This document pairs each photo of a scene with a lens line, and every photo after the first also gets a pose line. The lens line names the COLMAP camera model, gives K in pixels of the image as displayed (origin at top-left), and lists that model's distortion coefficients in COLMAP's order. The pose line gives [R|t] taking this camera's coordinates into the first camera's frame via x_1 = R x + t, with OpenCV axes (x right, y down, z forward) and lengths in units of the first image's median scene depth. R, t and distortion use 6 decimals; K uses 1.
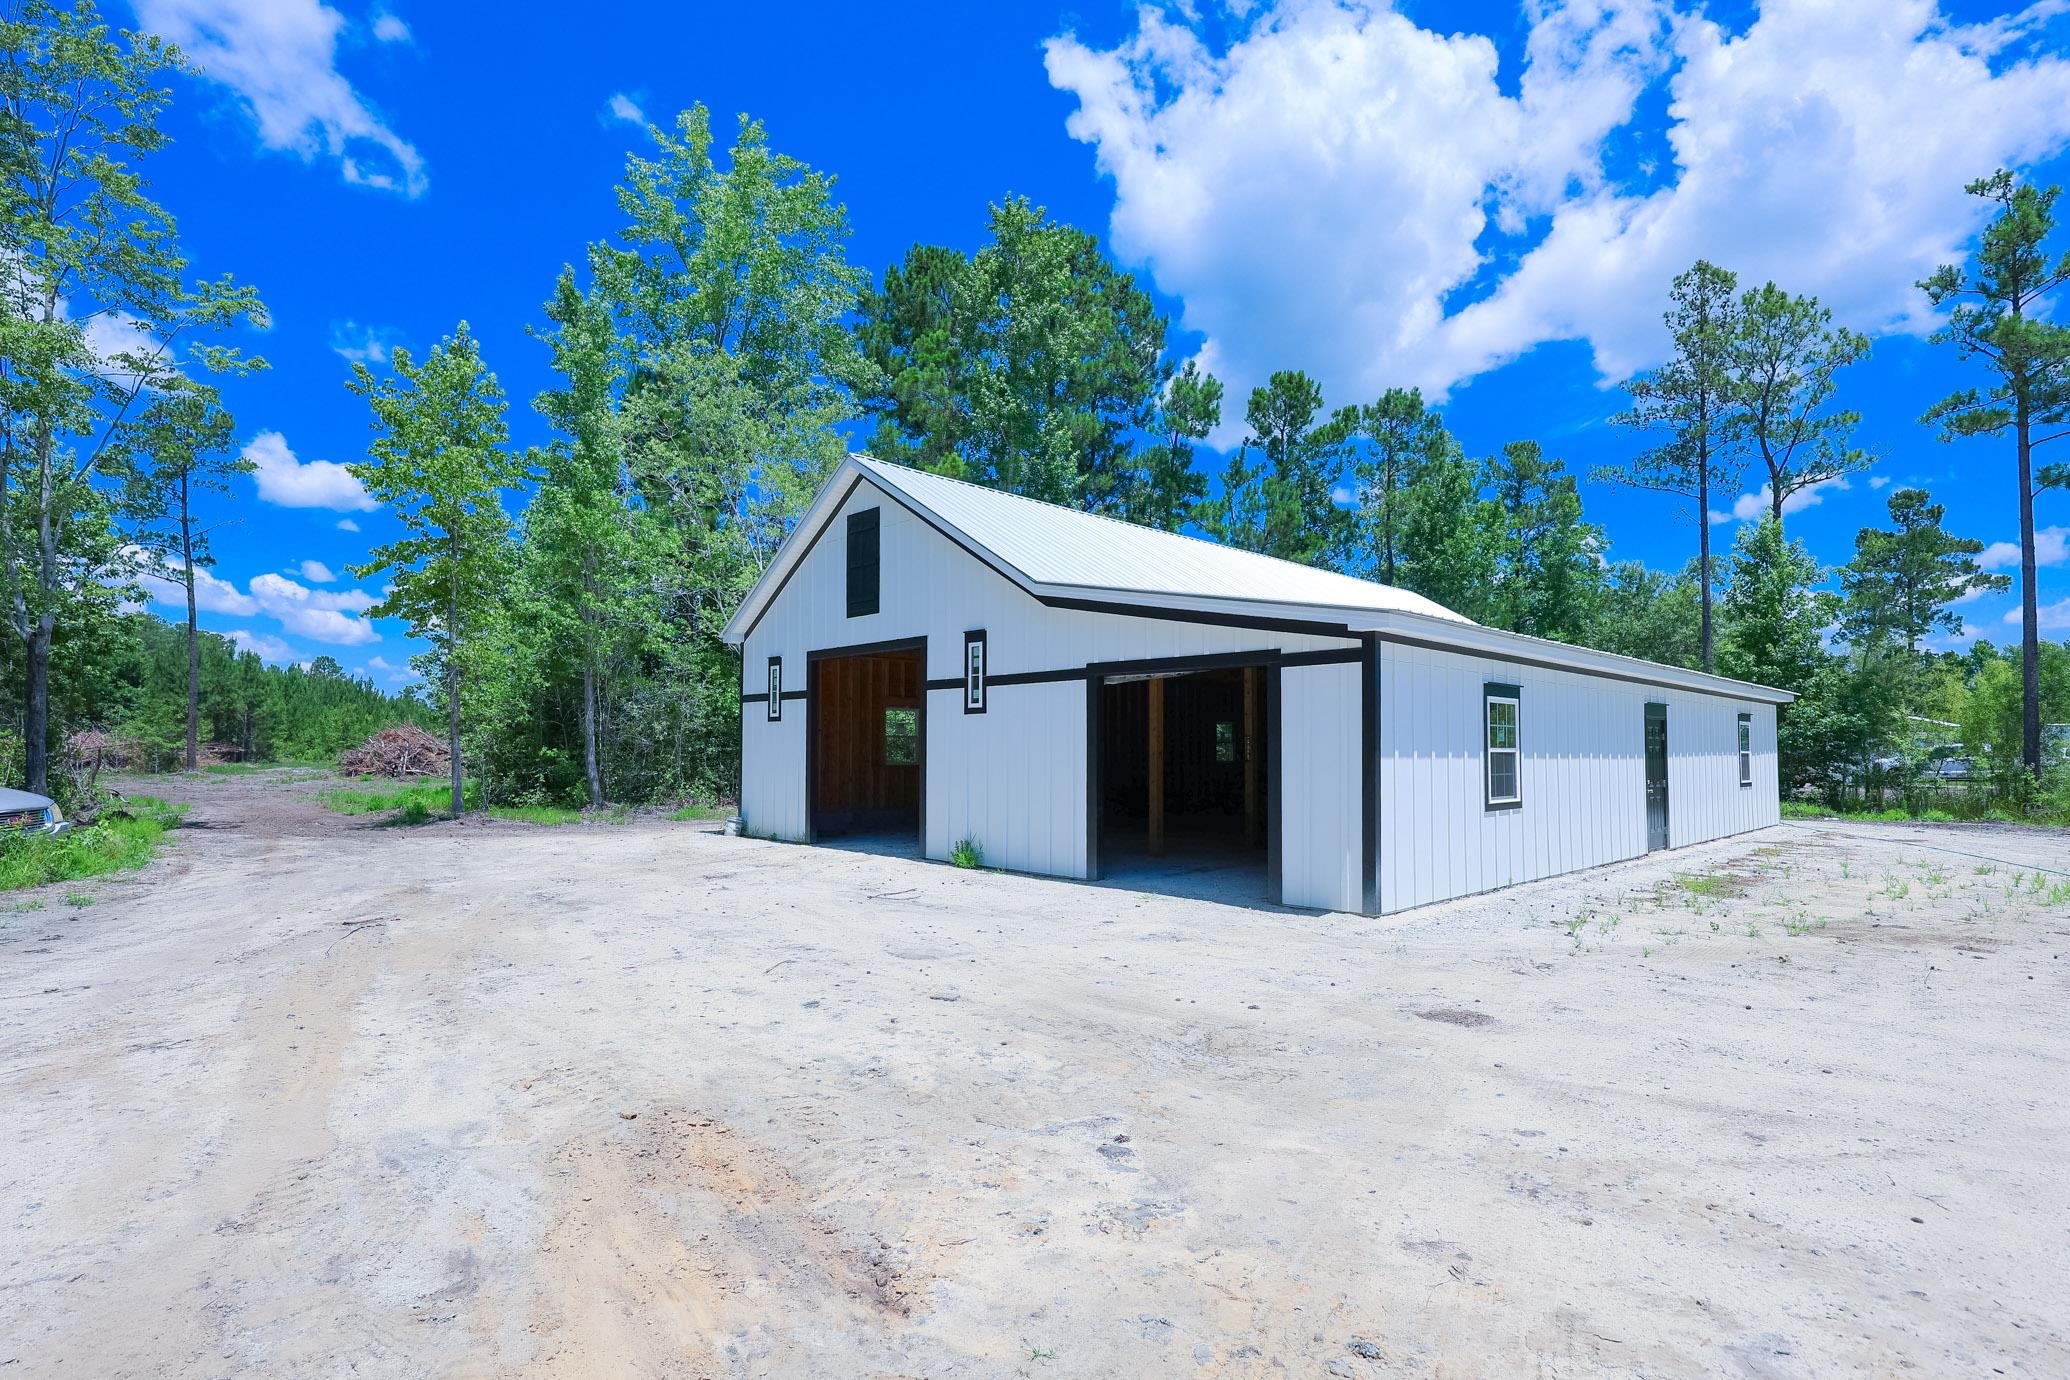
lens RADIAL K [[1007.3, 0, 1035.0], [0, 1007.3, 690.0], [0, 0, 1]] dist [-0.001361, -0.000388]
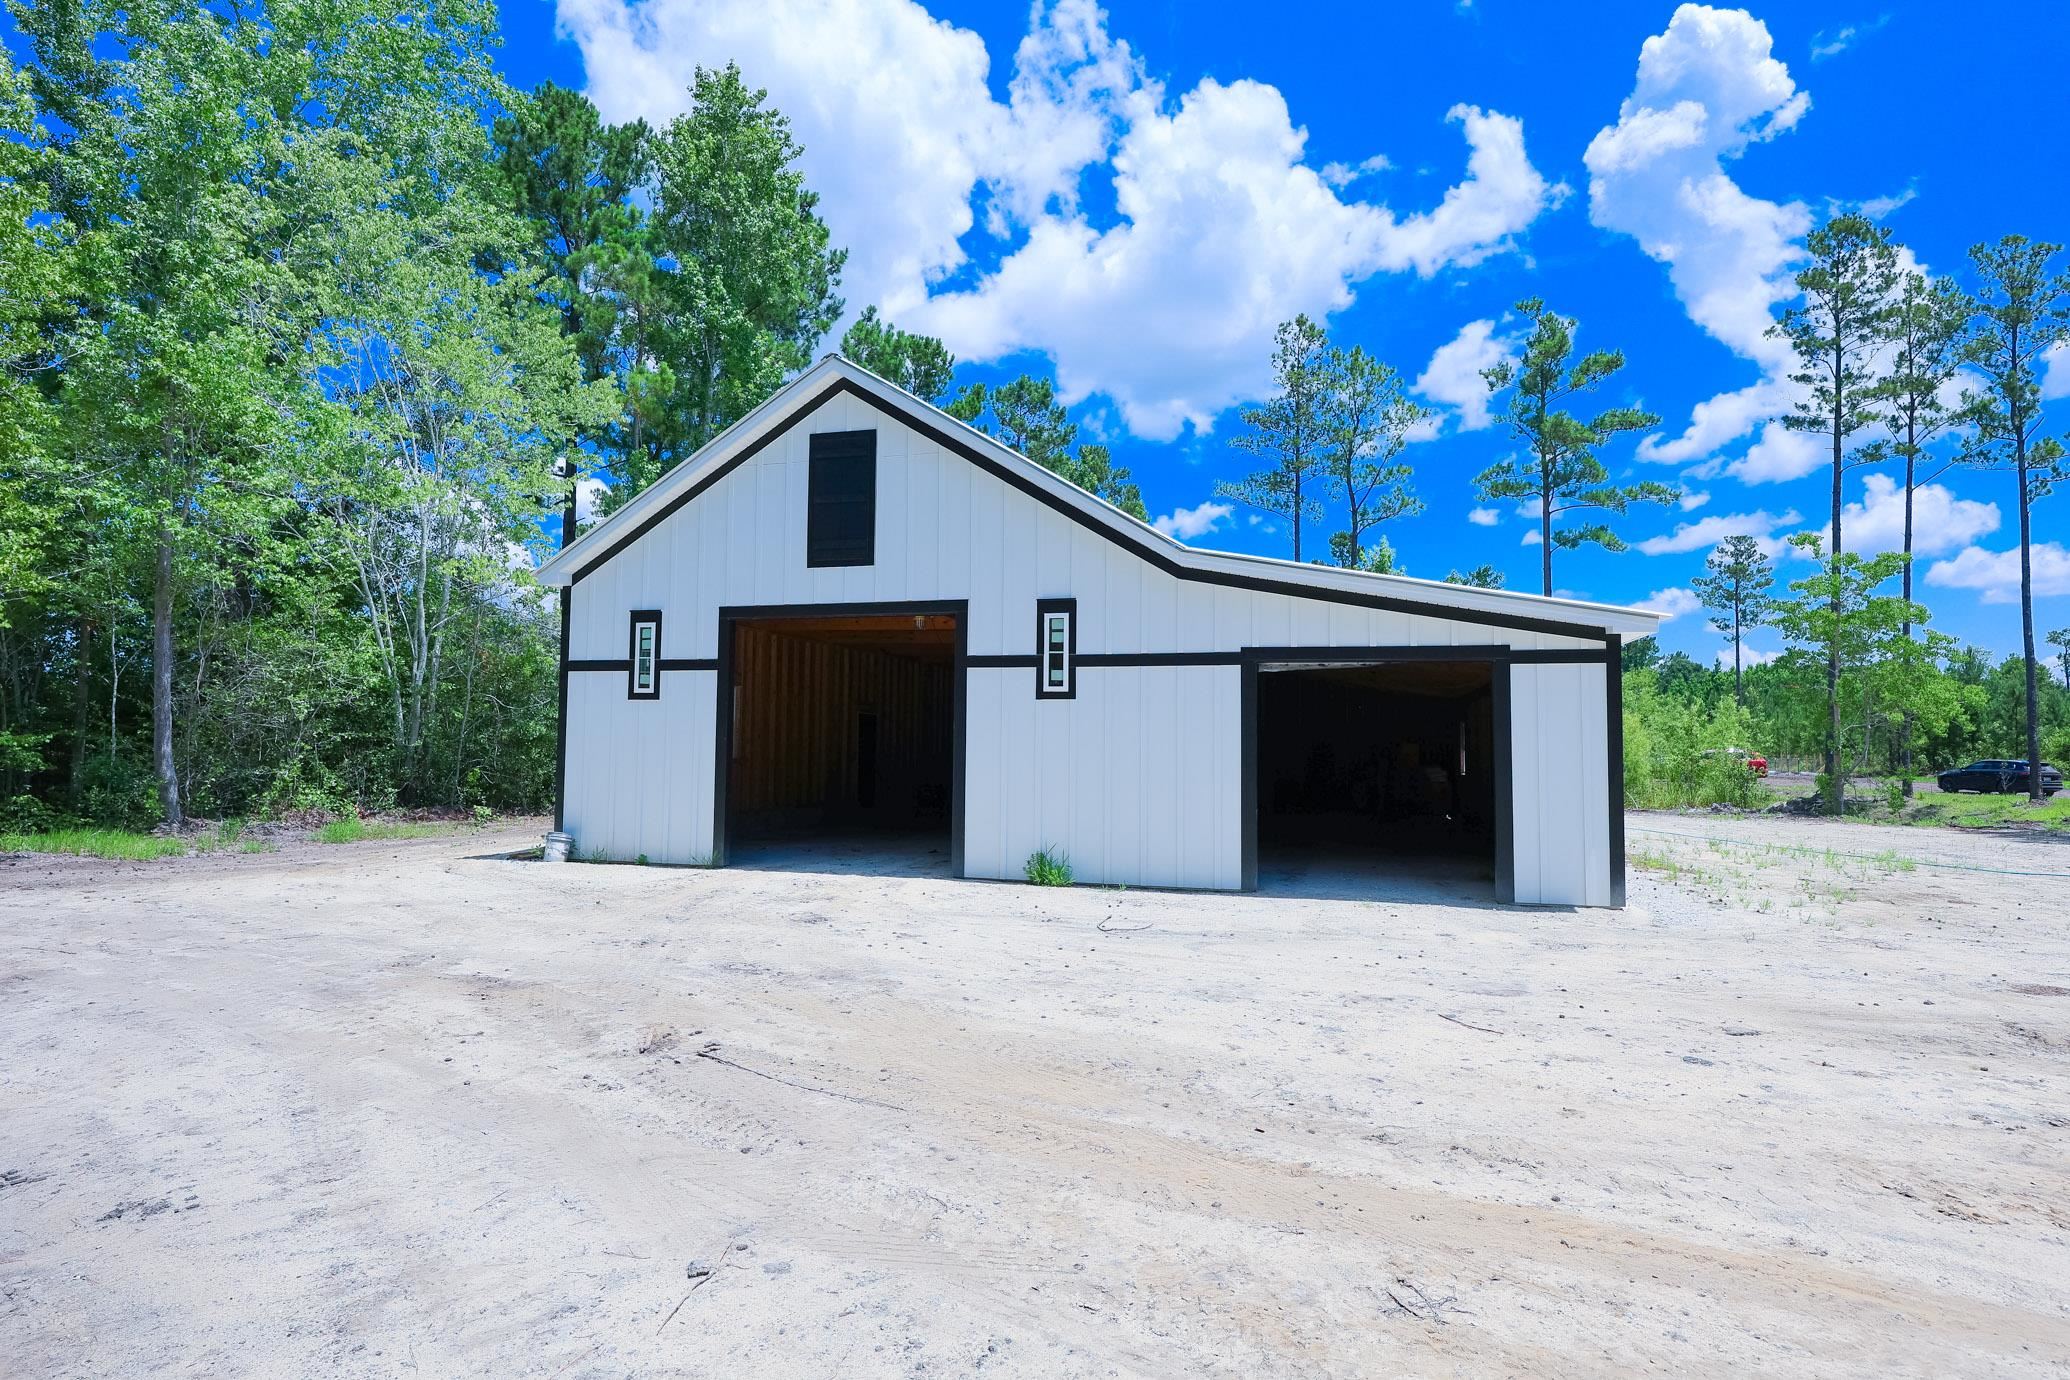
lens RADIAL K [[1085.8, 0, 1035.0], [0, 1085.8, 690.0], [0, 0, 1]] dist [0.002166, 0.000199]
pose [[0.858111, 0.031889, 0.512473, -0.434499], [-0.039380, 0.999217, 0.003762, 0.010847], [-0.511952, -0.023409, 0.858695, 0.197071]]
